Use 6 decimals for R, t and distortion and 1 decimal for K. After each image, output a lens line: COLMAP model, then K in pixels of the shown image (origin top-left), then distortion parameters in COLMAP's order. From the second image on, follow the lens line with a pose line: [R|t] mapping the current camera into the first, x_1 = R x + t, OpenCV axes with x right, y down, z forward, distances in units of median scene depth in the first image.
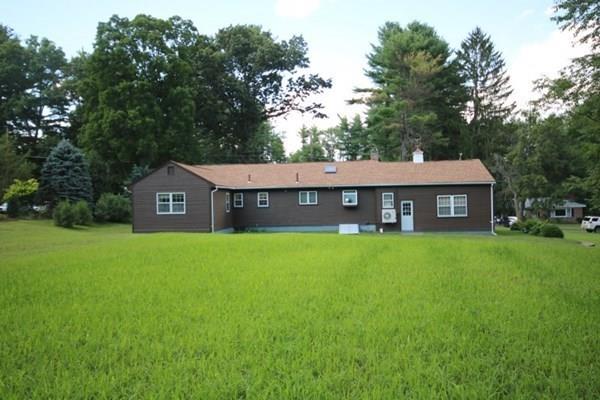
lens RADIAL K [[511.9, 0, 300.0], [0, 511.9, 200.0], [0, 0, 1]] dist [-0.000060, 0.054899]
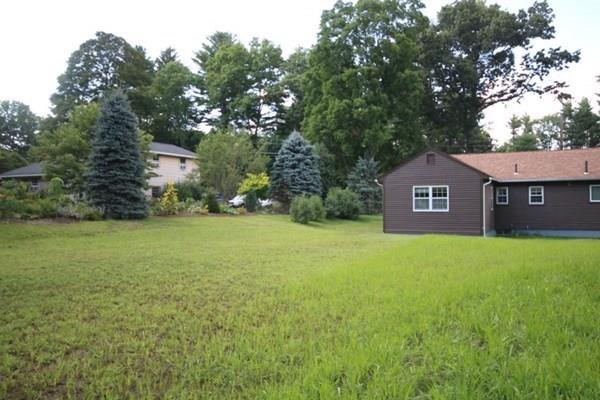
lens RADIAL K [[511.9, 0, 300.0], [0, 511.9, 200.0], [0, 0, 1]] dist [-0.000060, 0.054899]
pose [[0.935965, 0.010759, -0.351929, -0.134577], [-0.008667, 0.999934, 0.007519, 0.003593], [0.351987, -0.003987, 0.935996, 0.127805]]
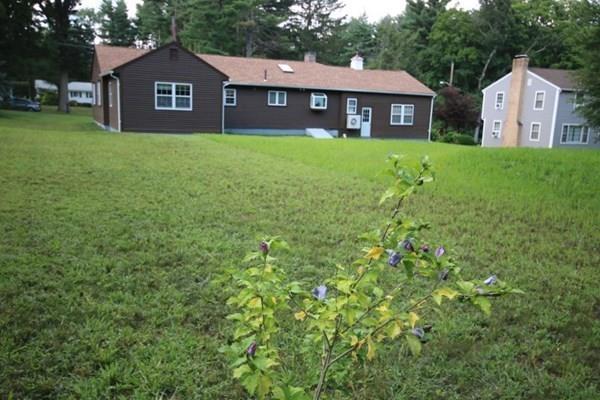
lens RADIAL K [[511.9, 0, 300.0], [0, 511.9, 200.0], [0, 0, 1]] dist [-0.000060, 0.054899]
pose [[0.860038, -0.038842, 0.508749, -0.423262], [-0.058953, 0.982855, 0.174699, 0.012049], [-0.506812, -0.180240, 0.843003, 0.162412]]
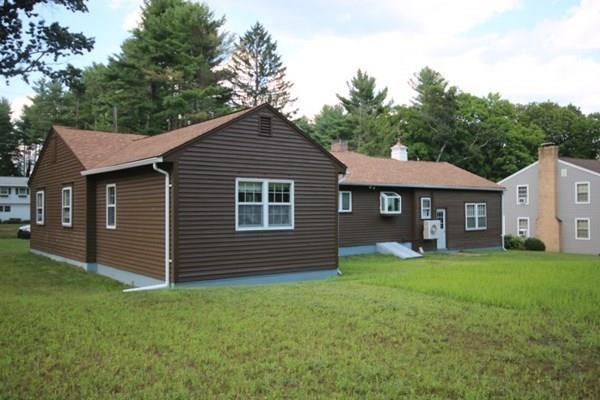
lens RADIAL K [[511.9, 0, 300.0], [0, 511.9, 200.0], [0, 0, 1]] dist [-0.000060, 0.054899]
pose [[0.728783, 0.029821, 0.684095, -0.440566], [-0.014005, 0.999491, -0.028650, 0.012133], [-0.684601, 0.011299, 0.728830, 0.575071]]
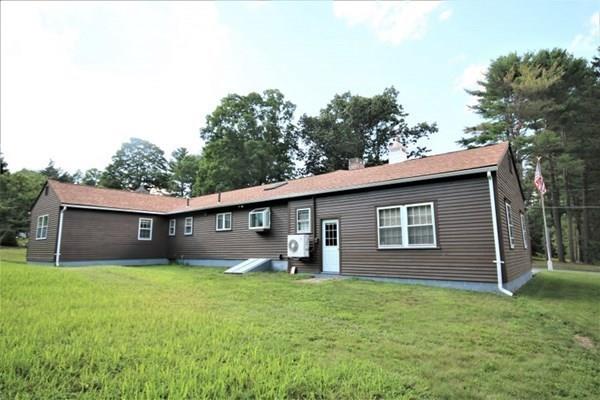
lens RADIAL K [[326.8, 0, 300.0], [0, 326.8, 200.0], [0, 0, 1]] dist [0.001272, -0.000008]
pose [[0.835782, -0.069896, -0.544595, 0.369419], [-0.009635, 0.989844, -0.141828, 0.030797], [0.548977, 0.123784, 0.826620, 0.653369]]
